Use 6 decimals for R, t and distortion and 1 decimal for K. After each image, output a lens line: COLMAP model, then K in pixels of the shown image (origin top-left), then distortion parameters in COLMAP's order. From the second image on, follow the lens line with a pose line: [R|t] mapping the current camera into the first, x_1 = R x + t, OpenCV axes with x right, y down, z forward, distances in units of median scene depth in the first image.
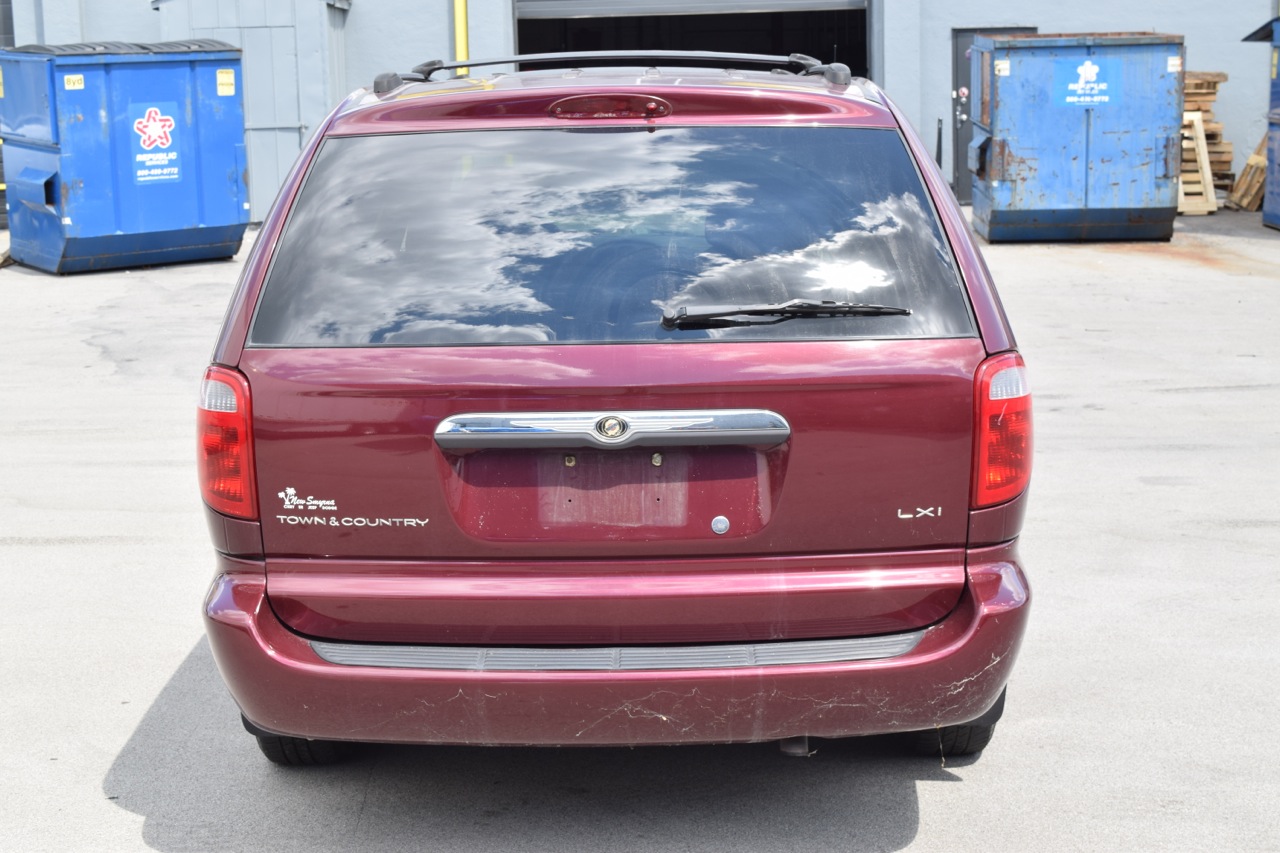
lens RADIAL K [[1915.7, 0, 632.3], [0, 1915.7, 436.9], [0, 0, 1]] dist [-0.010472, 0.000000]
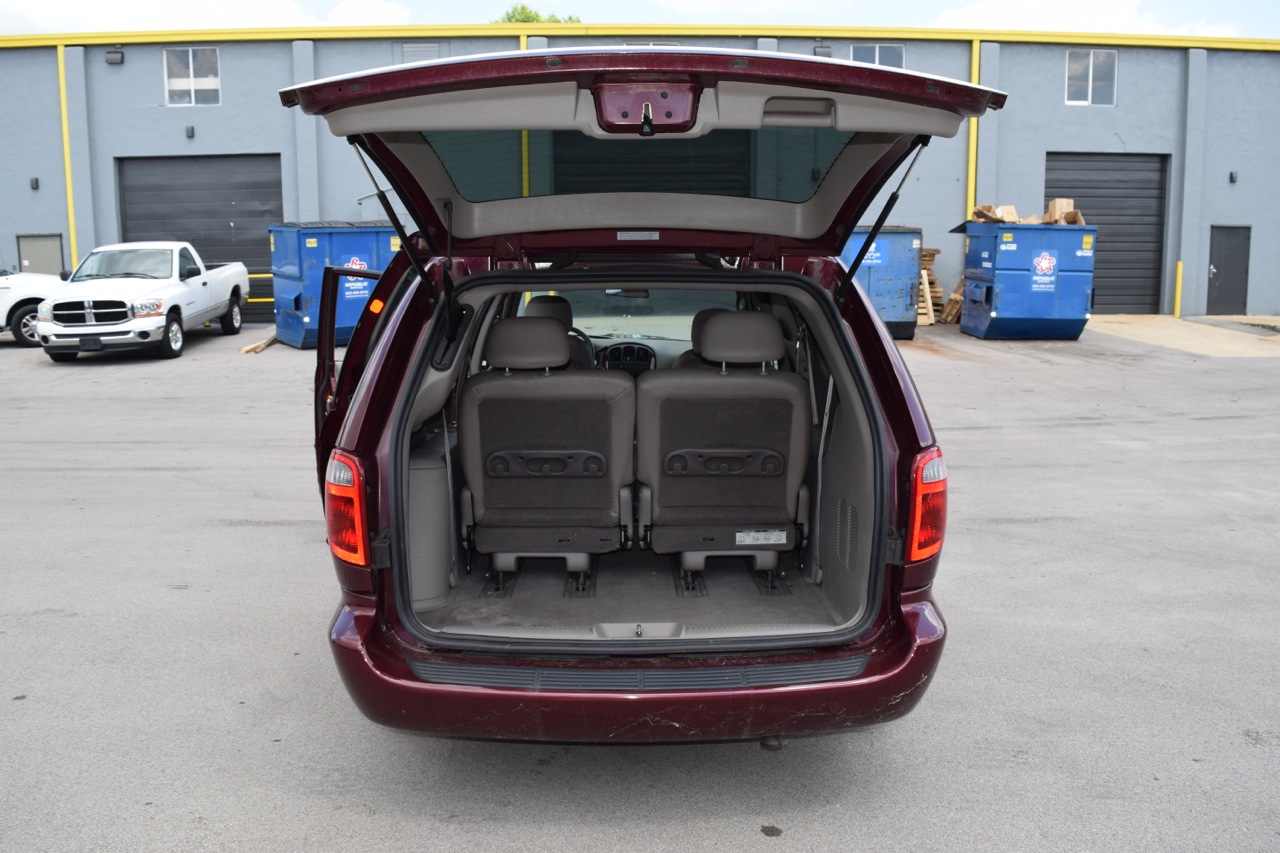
lens RADIAL K [[991.5, 0, 641.4], [0, 991.5, 428.1], [0, 0, 1]] dist [-0.091185, 0.016917]
pose [[0.999466, 0.013054, 0.029957, -0.029757], [-0.012951, 0.999910, -0.003614, -0.051847], [-0.030001, 0.003224, 0.999545, 0.316640]]
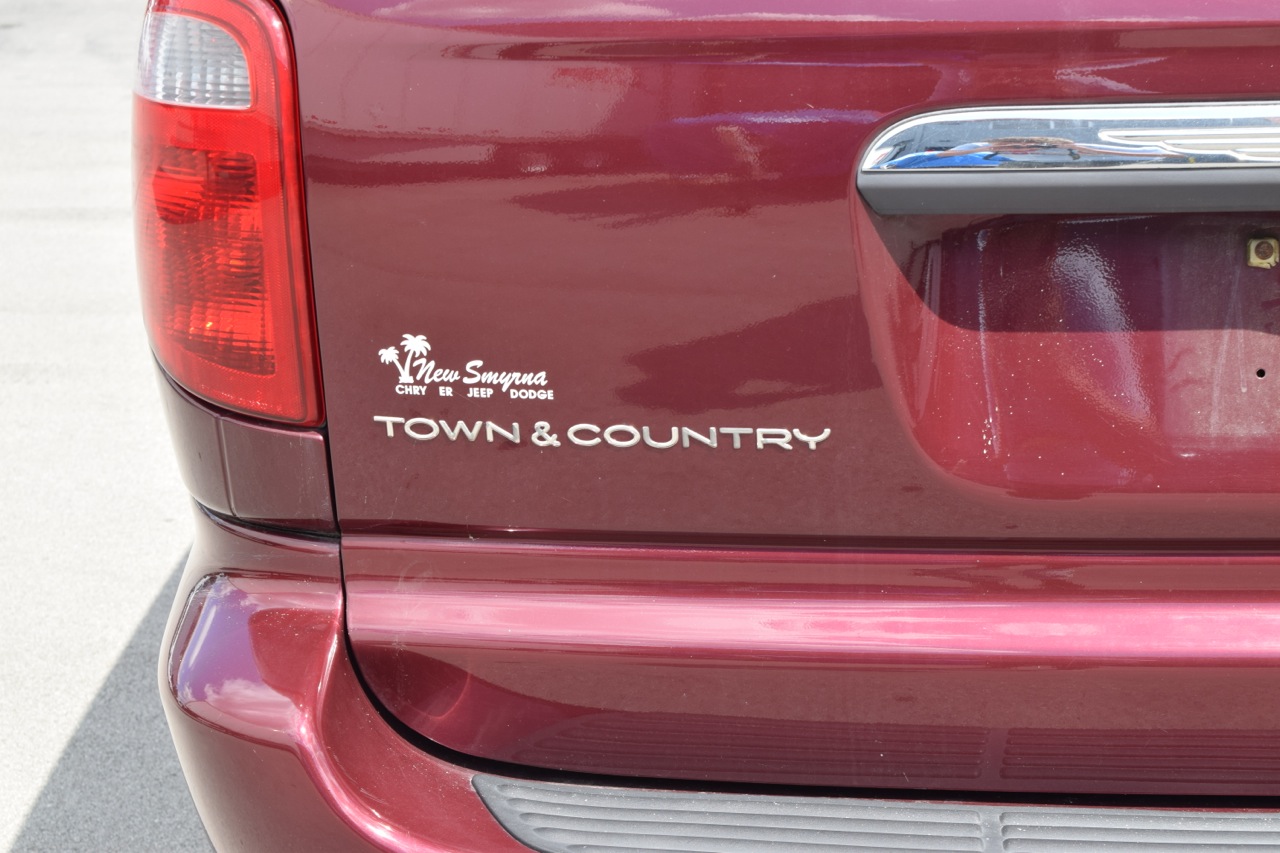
lens RADIAL K [[2849.7, 0, 641.7], [0, 2849.7, 435.1], [0, 0, 1]] dist [0.089888, 0.000000]
pose [[0.998892, -0.000626, -0.047055, -0.113137], [0.005224, 0.995208, 0.097644, -0.004506], [0.046769, -0.097781, 0.994108, 0.492847]]
